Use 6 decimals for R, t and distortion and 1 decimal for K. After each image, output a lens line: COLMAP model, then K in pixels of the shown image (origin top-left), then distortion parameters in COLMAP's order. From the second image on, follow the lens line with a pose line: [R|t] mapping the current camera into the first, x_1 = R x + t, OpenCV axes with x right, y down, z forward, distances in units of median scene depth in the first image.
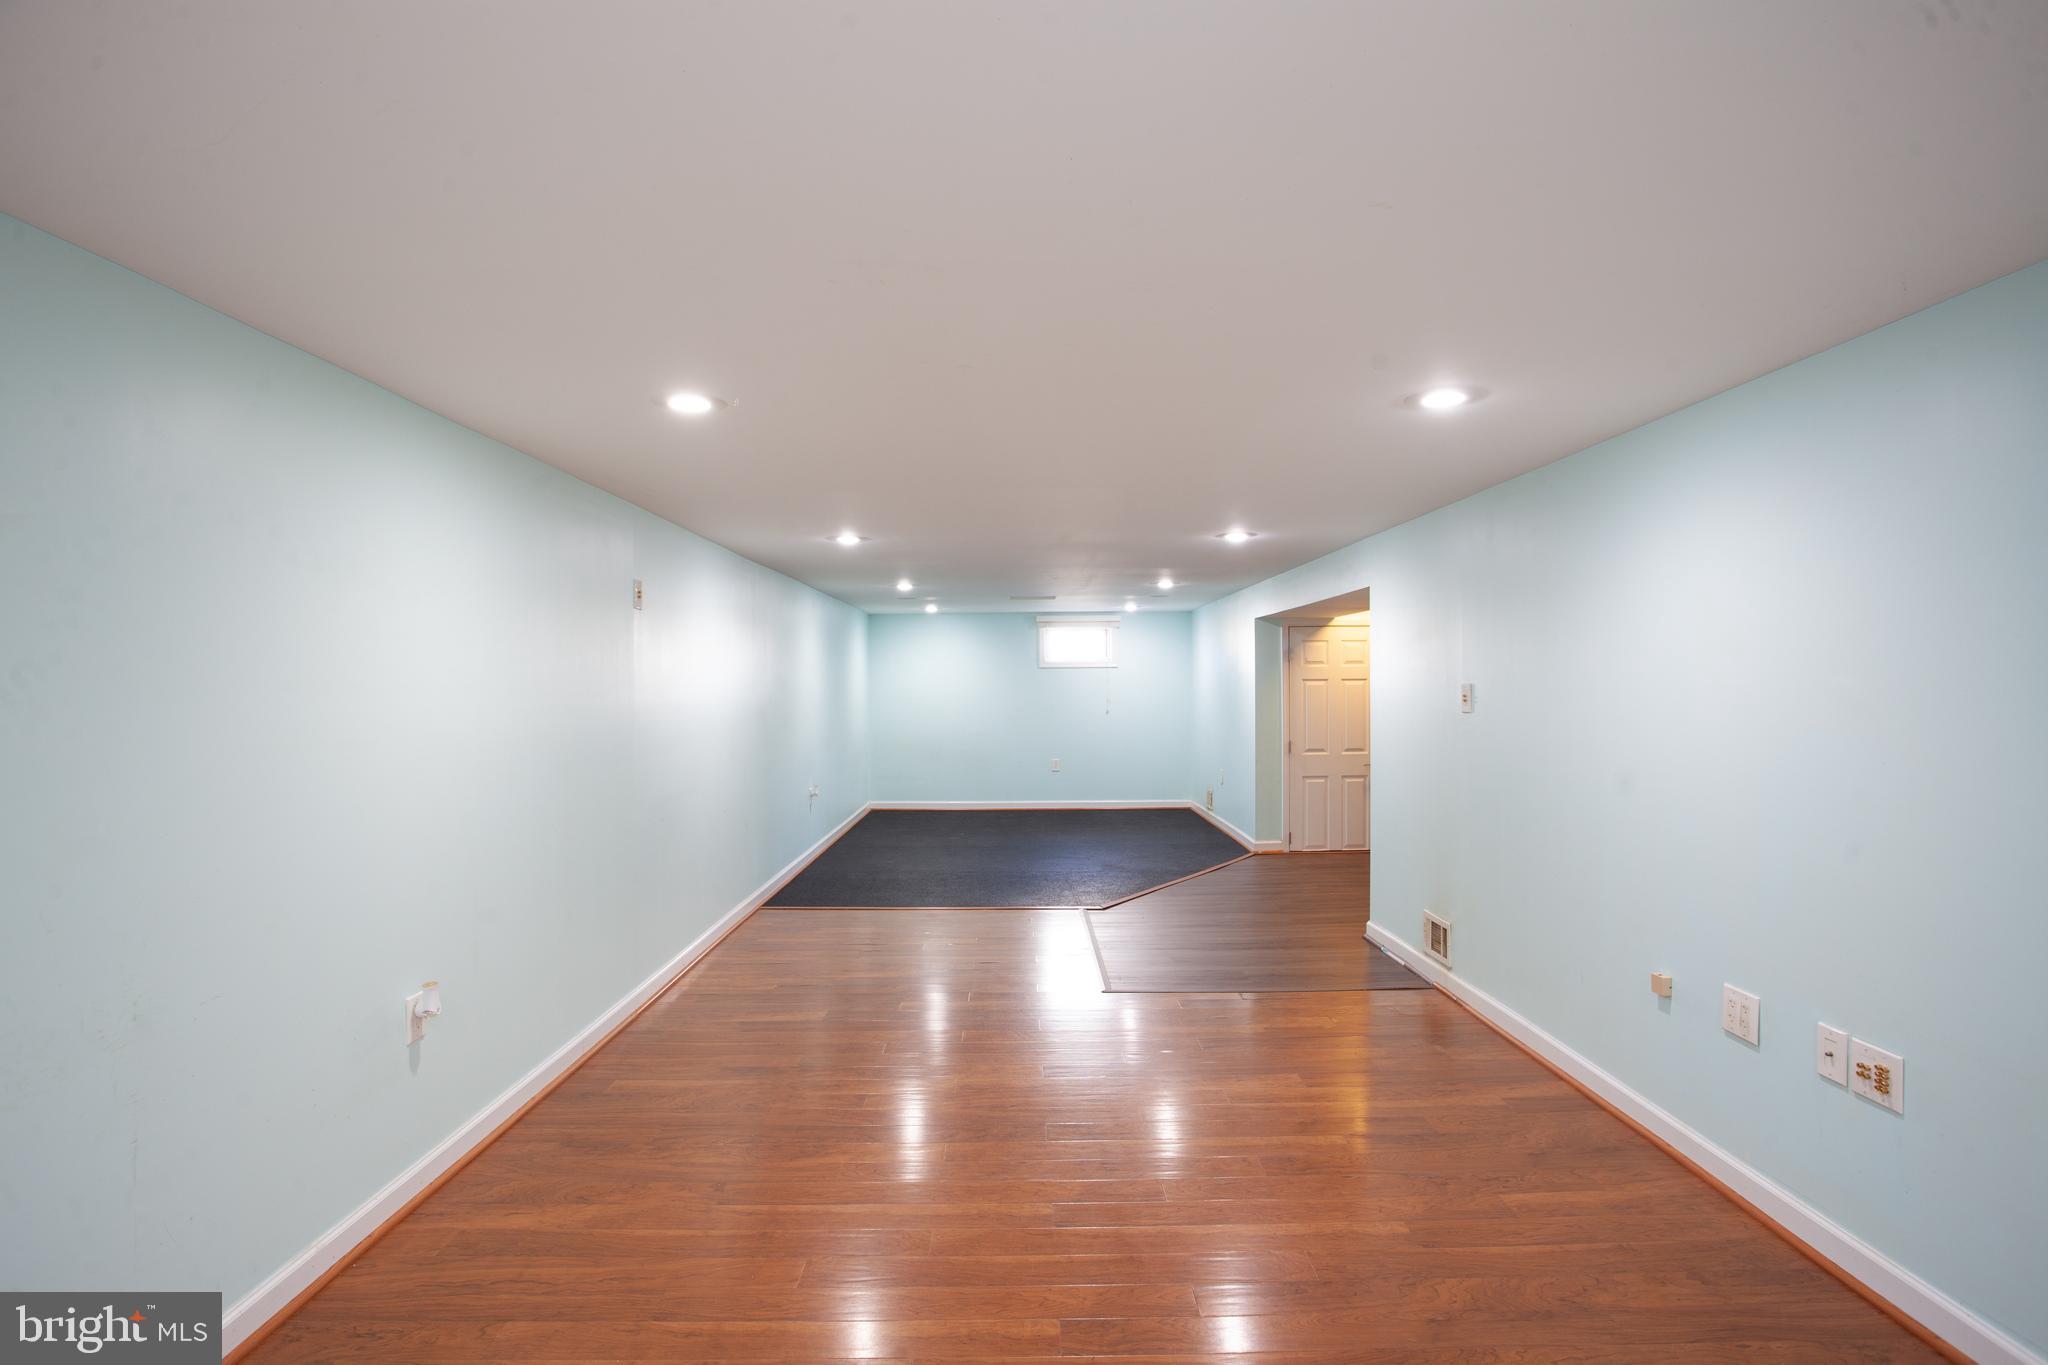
lens RADIAL K [[1005.4, 0, 1024.7], [0, 1005.4, 691.3], [0, 0, 1]] dist [-0.071619, 0.033201]
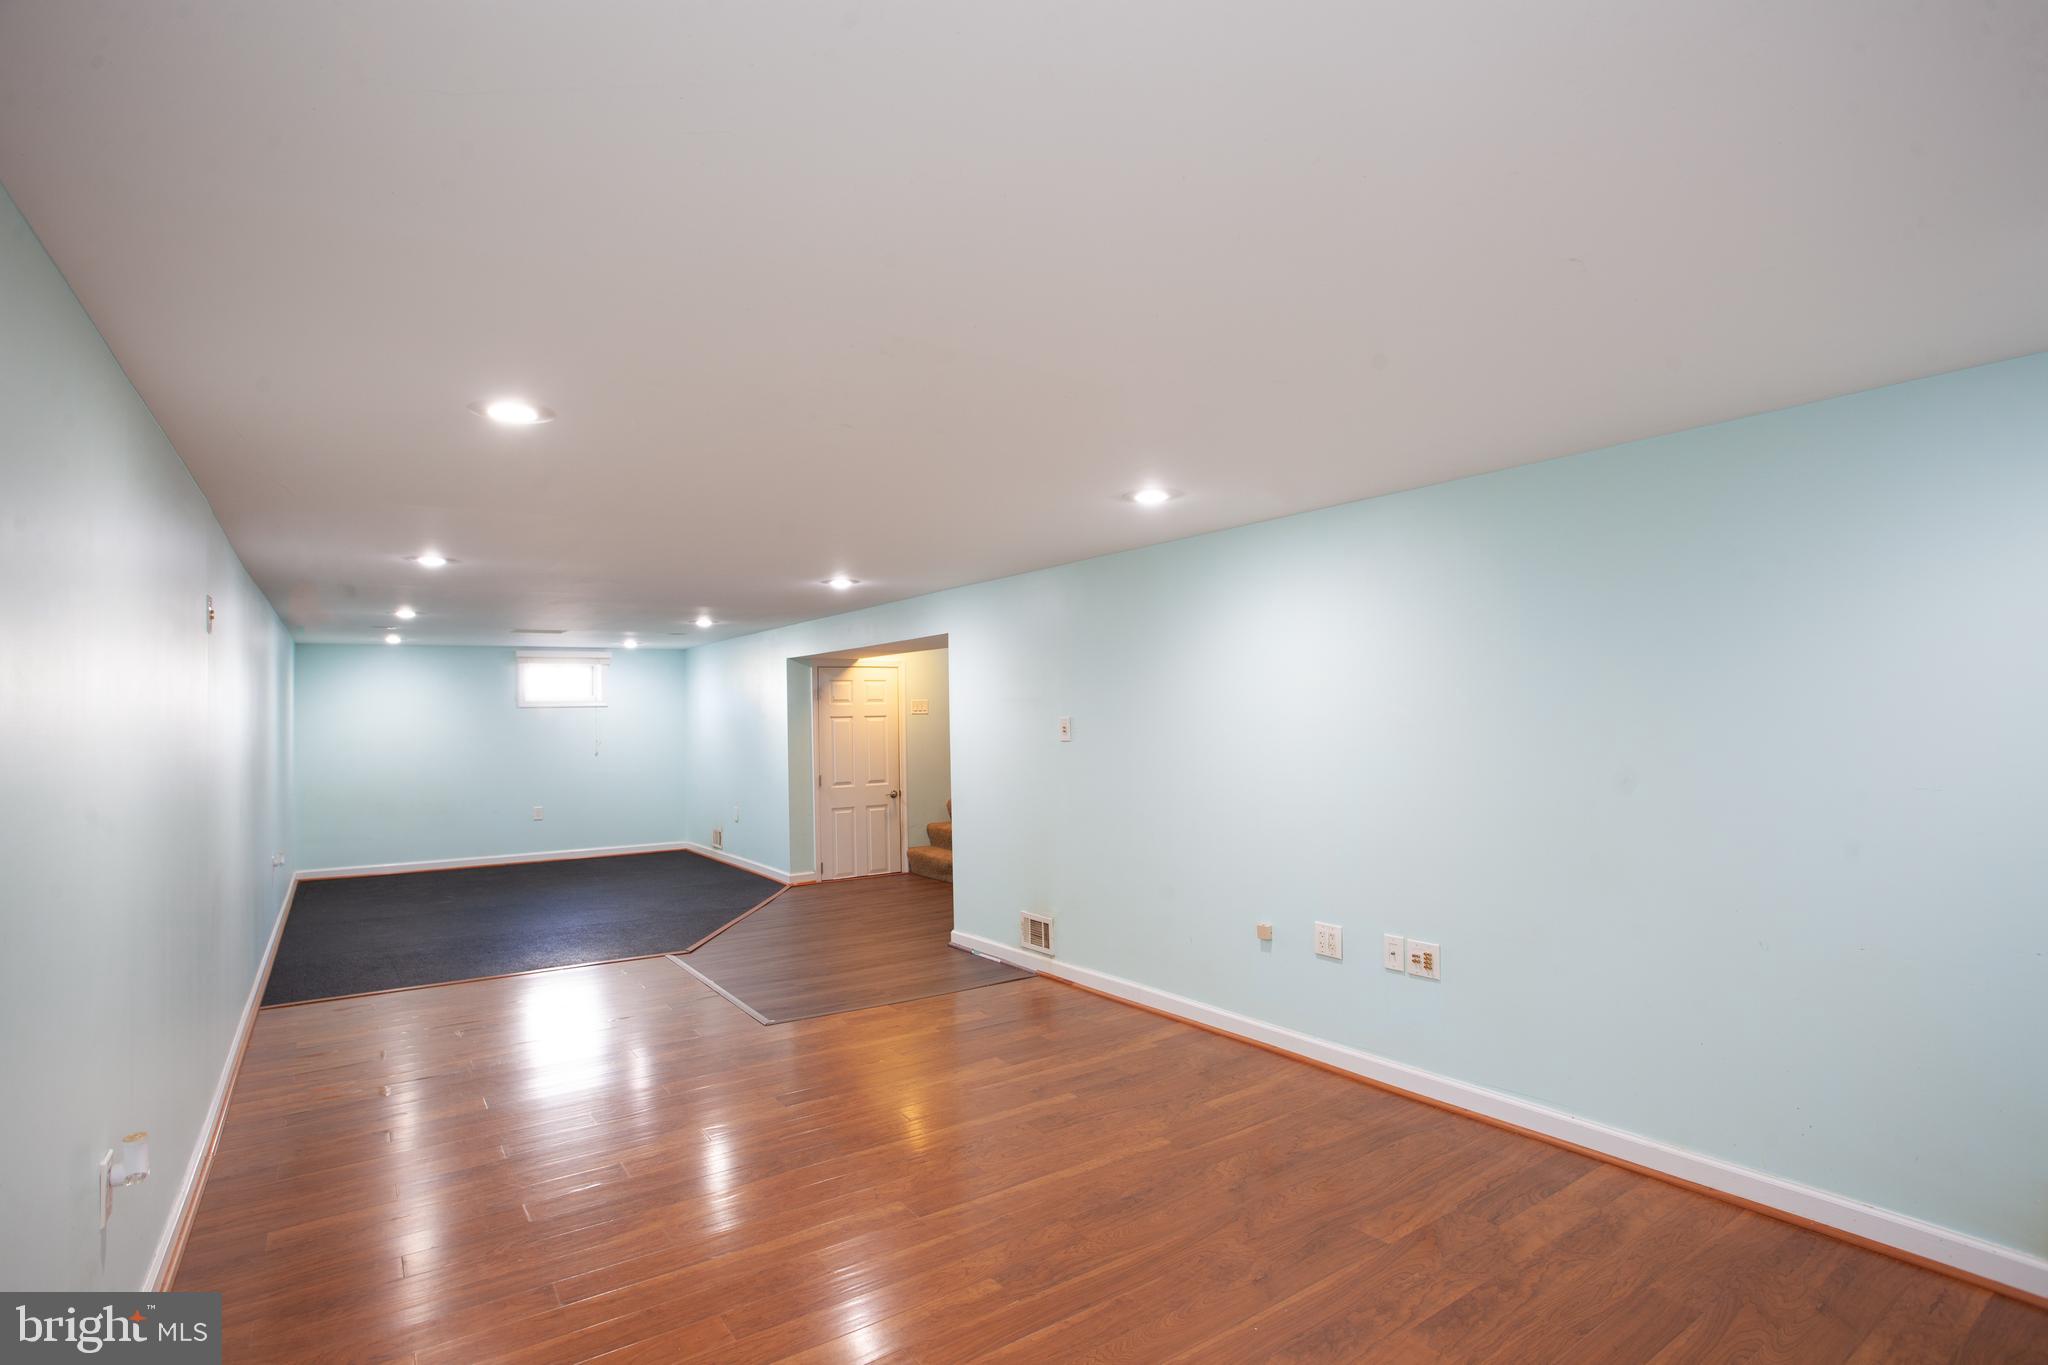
lens RADIAL K [[1009.4, 0, 1029.0], [0, 1009.4, 692.6], [0, 0, 1]] dist [-0.079604, 0.033976]
pose [[0.825651, 0.001959, 0.564178, -0.223668], [0.019215, 0.999316, -0.031590, 0.000290], [-0.563854, 0.036923, 0.825049, 0.004455]]
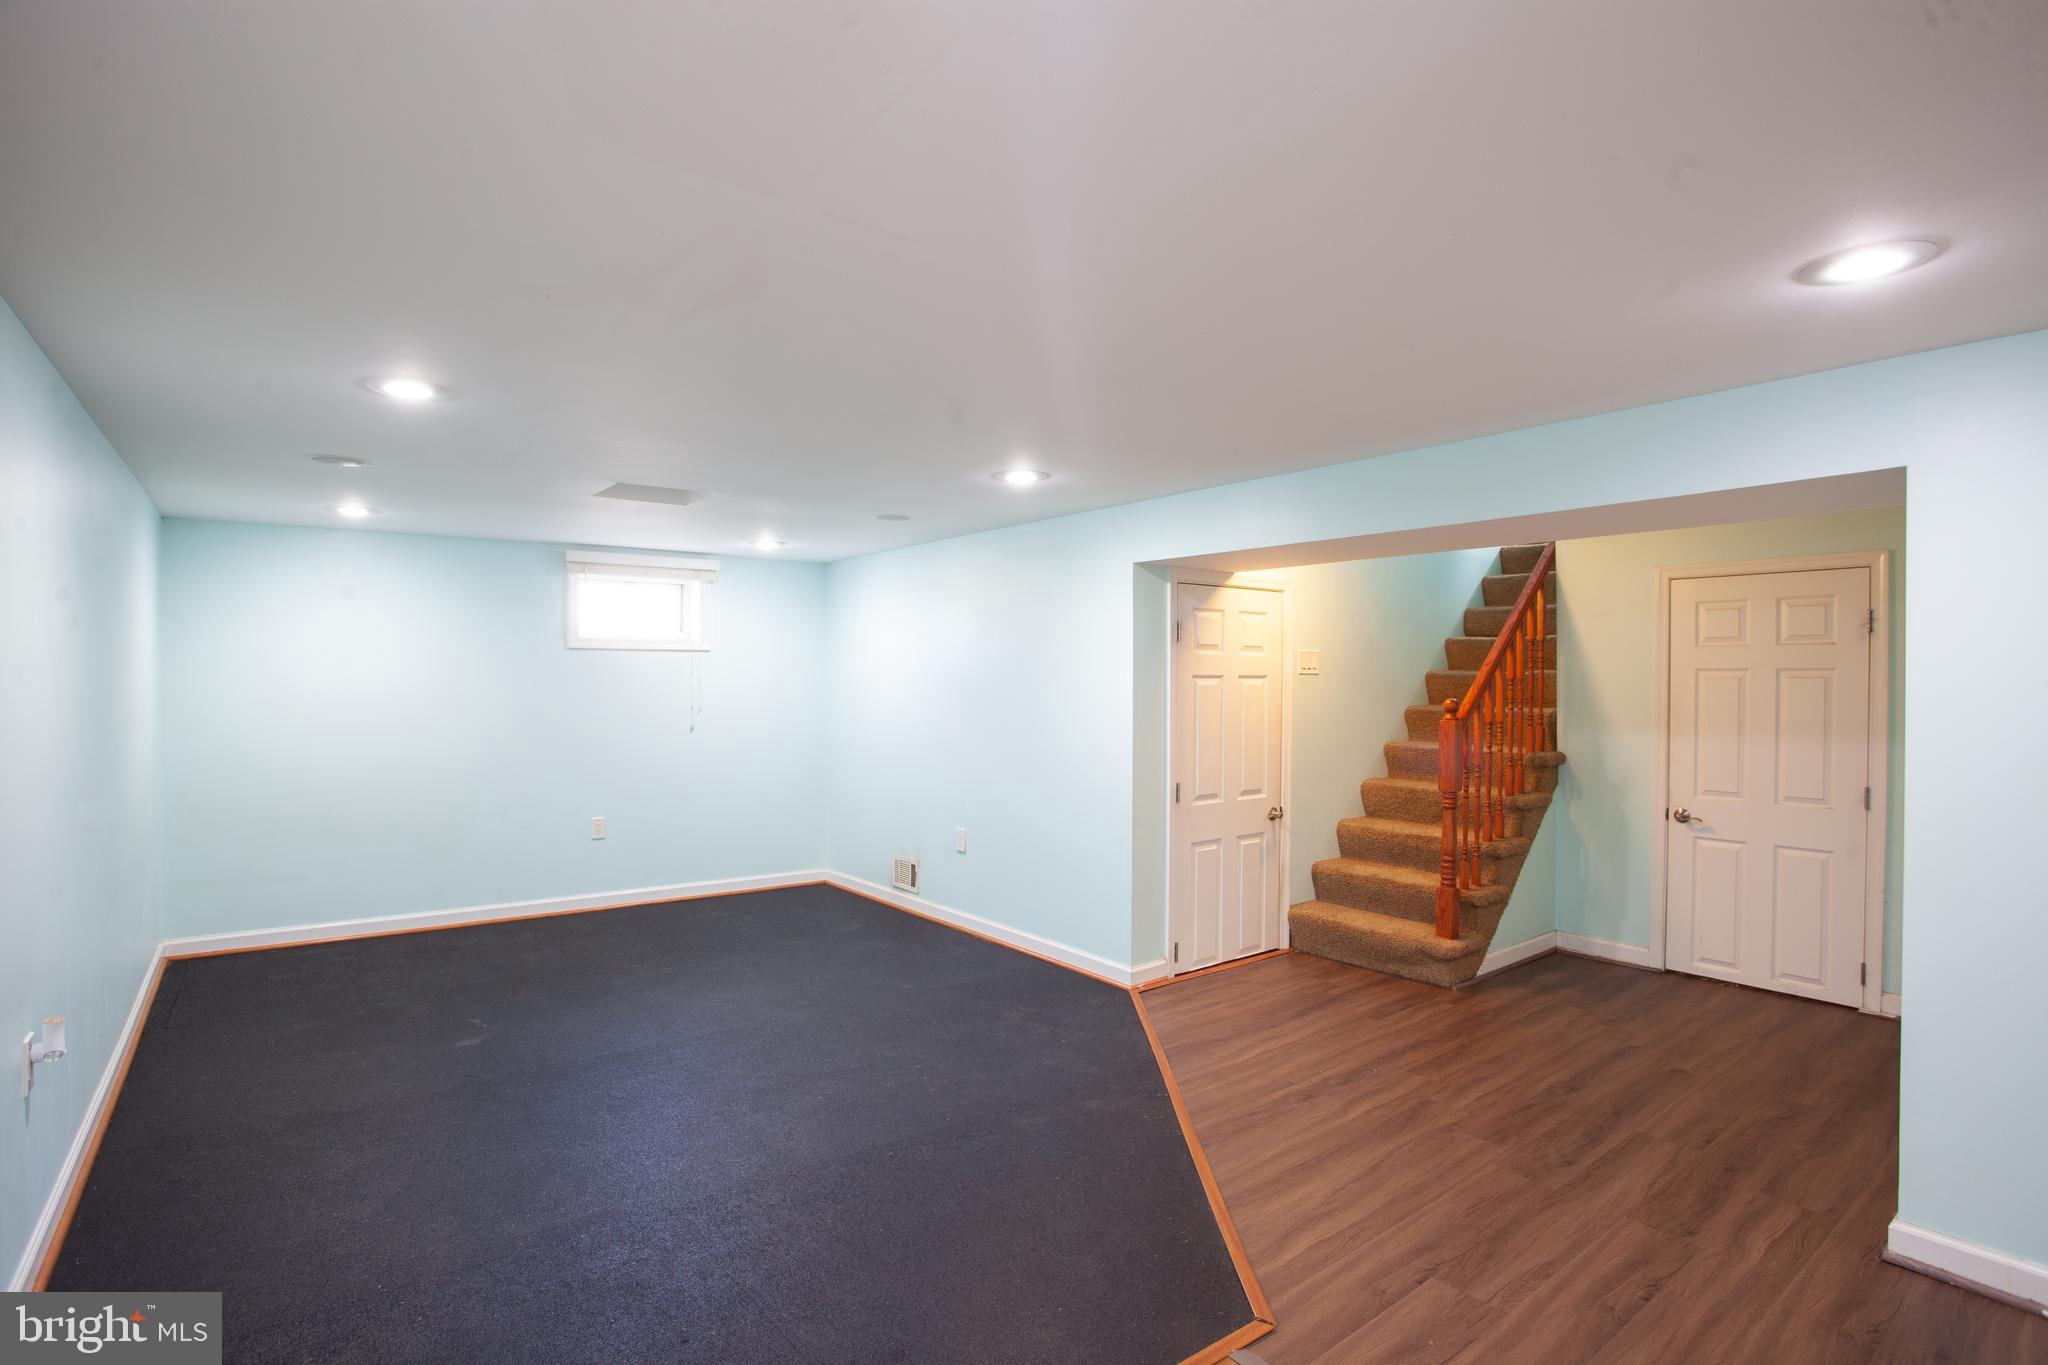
lens RADIAL K [[1009.4, 0, 1029.0], [0, 1009.4, 692.6], [0, 0, 1]] dist [-0.079604, 0.033976]
pose [[0.794760, 0.001161, 0.606923, -0.224616], [-0.003359, 0.999991, 0.002486, -0.004588], [-0.606915, -0.004014, 0.794757, 0.892354]]
